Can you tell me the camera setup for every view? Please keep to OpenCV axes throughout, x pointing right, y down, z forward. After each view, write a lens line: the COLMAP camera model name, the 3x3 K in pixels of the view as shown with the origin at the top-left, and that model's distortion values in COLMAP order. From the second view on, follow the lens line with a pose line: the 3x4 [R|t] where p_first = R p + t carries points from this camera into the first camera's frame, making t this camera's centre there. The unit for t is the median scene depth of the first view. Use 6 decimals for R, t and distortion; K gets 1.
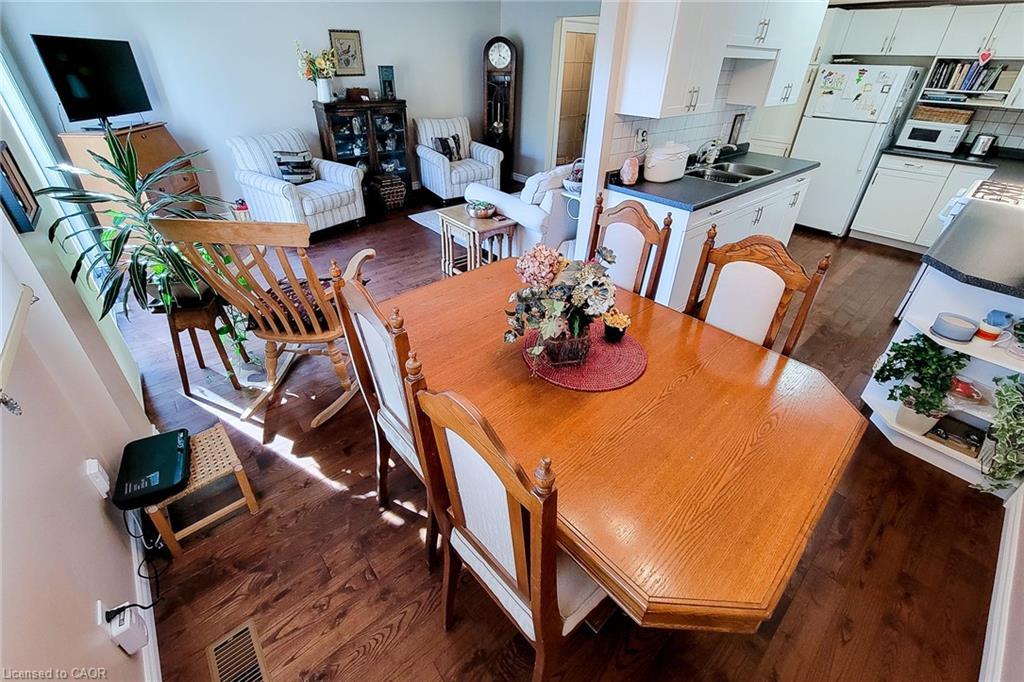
lens RADIAL K [[432.2, 0, 503.7], [0, 432.2, 300.4], [0, 0, 1]] dist [-0.000697, -0.000417]
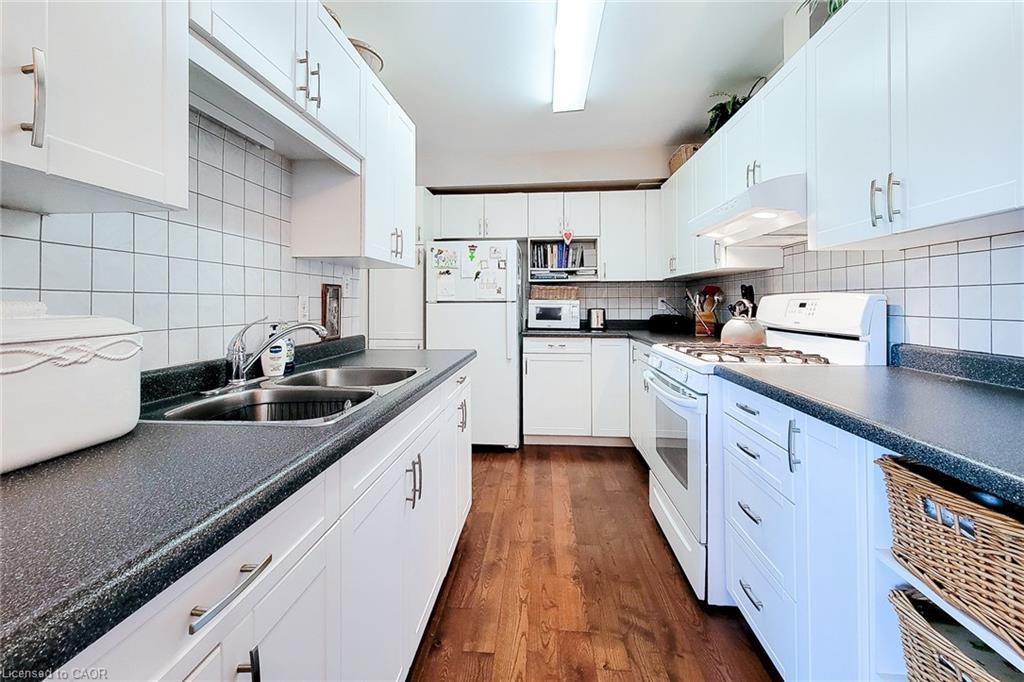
lens RADIAL K [[432.2, 0, 503.7], [0, 432.2, 300.4], [0, 0, 1]] dist [-0.000697, -0.000417]
pose [[0.716909, -0.016432, 0.696973, 0.302394], [0.354622, 0.869322, -0.344270, -0.140362], [-0.600237, 0.493973, 0.629052, 0.502449]]
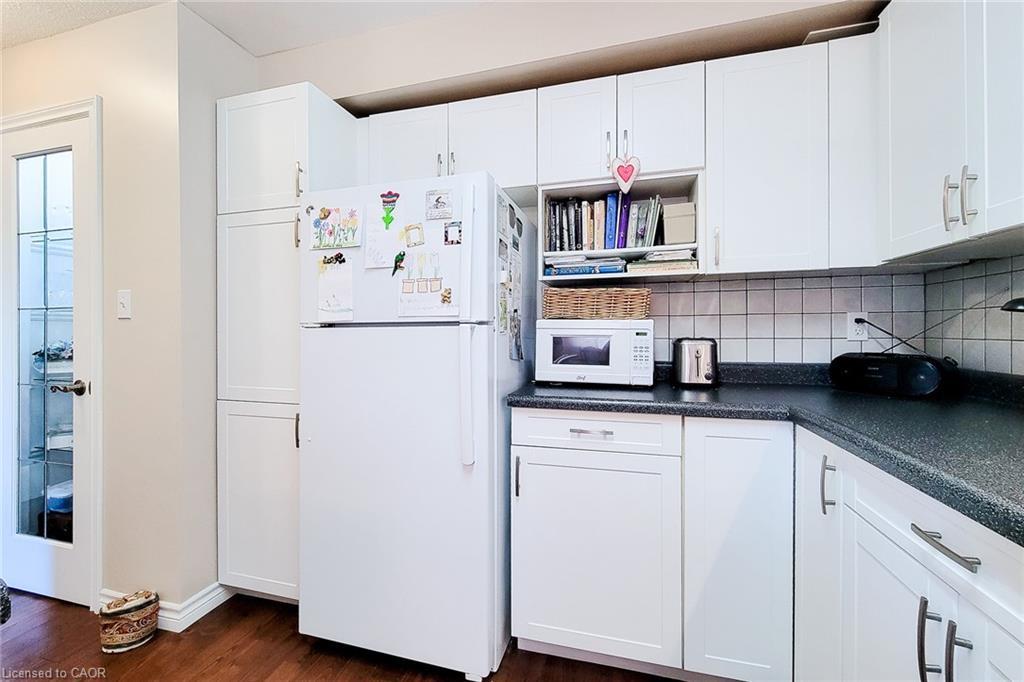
lens RADIAL K [[442.7, 0, 495.3], [0, 442.7, 337.0], [0, 0, 1]] dist [-0.000316, -0.000019]
pose [[0.835275, -0.035473, 0.548686, 0.709104], [0.288965, 0.877311, -0.383178, -0.270384], [-0.467776, 0.478610, 0.743047, 0.754237]]
